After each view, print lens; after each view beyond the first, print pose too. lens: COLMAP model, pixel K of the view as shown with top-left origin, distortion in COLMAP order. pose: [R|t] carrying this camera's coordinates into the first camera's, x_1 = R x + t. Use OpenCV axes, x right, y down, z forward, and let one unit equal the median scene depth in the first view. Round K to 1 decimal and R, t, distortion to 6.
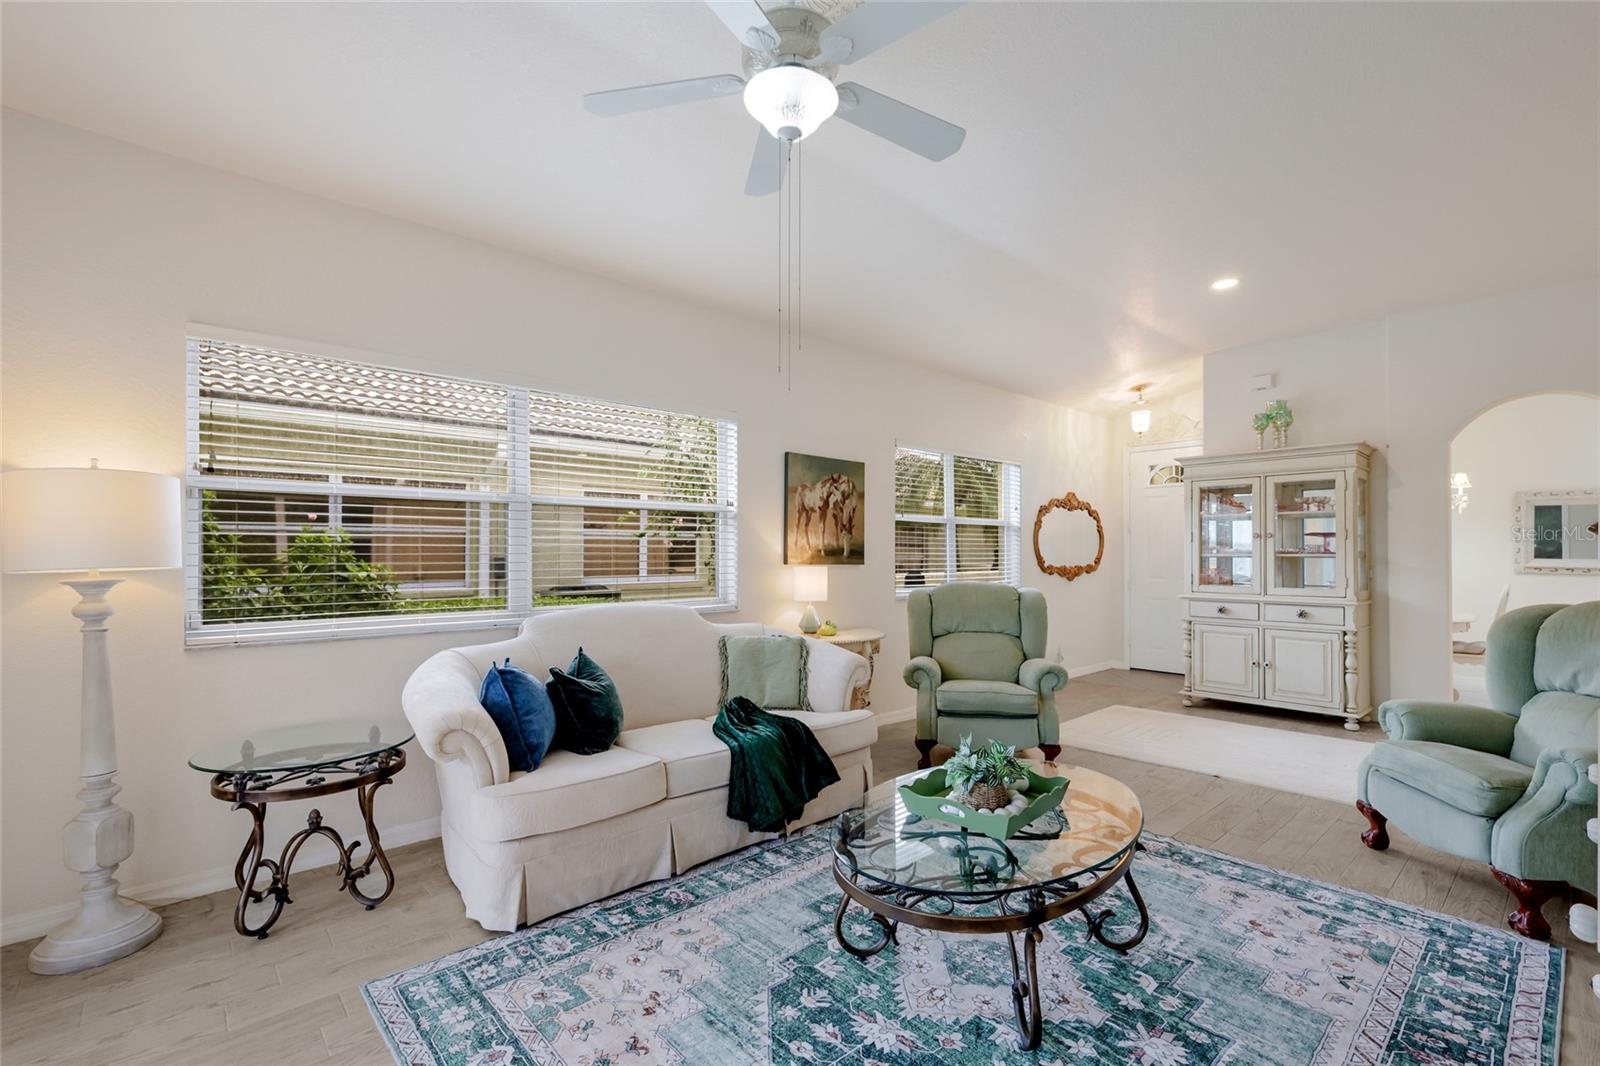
lens RADIAL K [[697.2, 0, 781.0], [0, 697.2, 555.2], [0, 0, 1]] dist [0.004173, 0.000607]
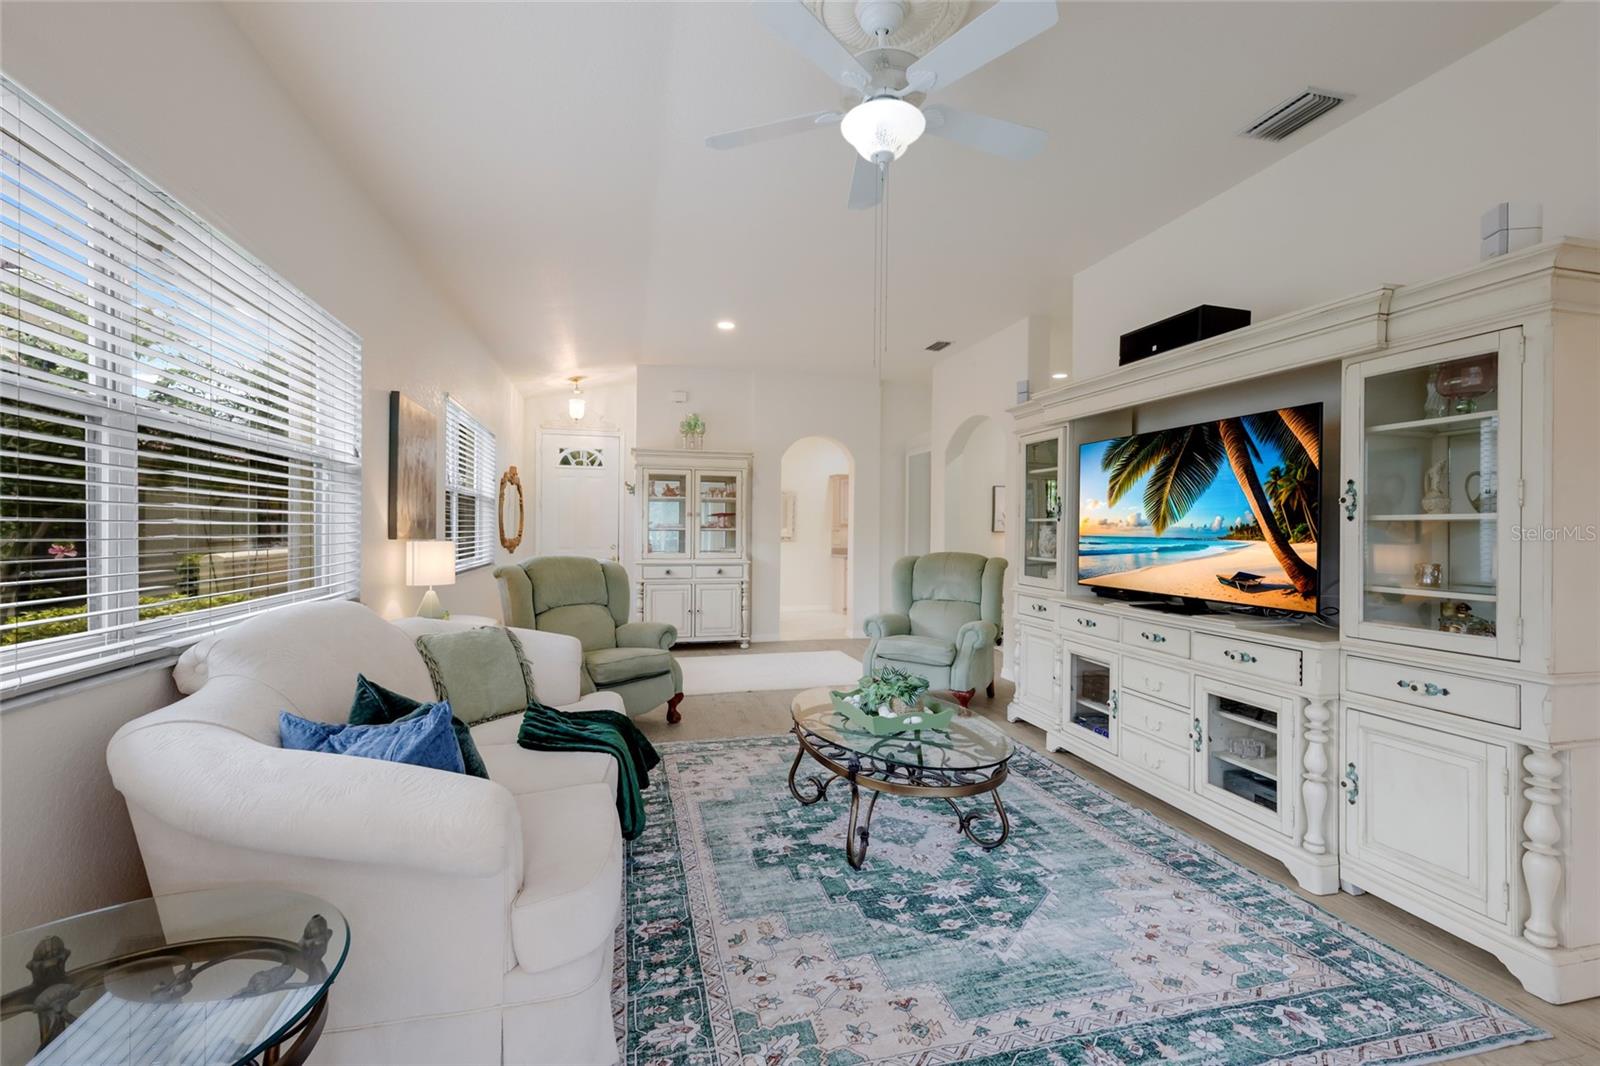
lens RADIAL K [[697.2, 0, 787.7], [0, 697.2, 537.6], [0, 0, 1]] dist [0.004173, 0.000607]
pose [[0.463489, -0.008222, 0.886065, -0.794333], [-0.003105, 0.999936, 0.010903, 0.002388], [-0.886097, -0.007805, 0.463433, 0.451774]]
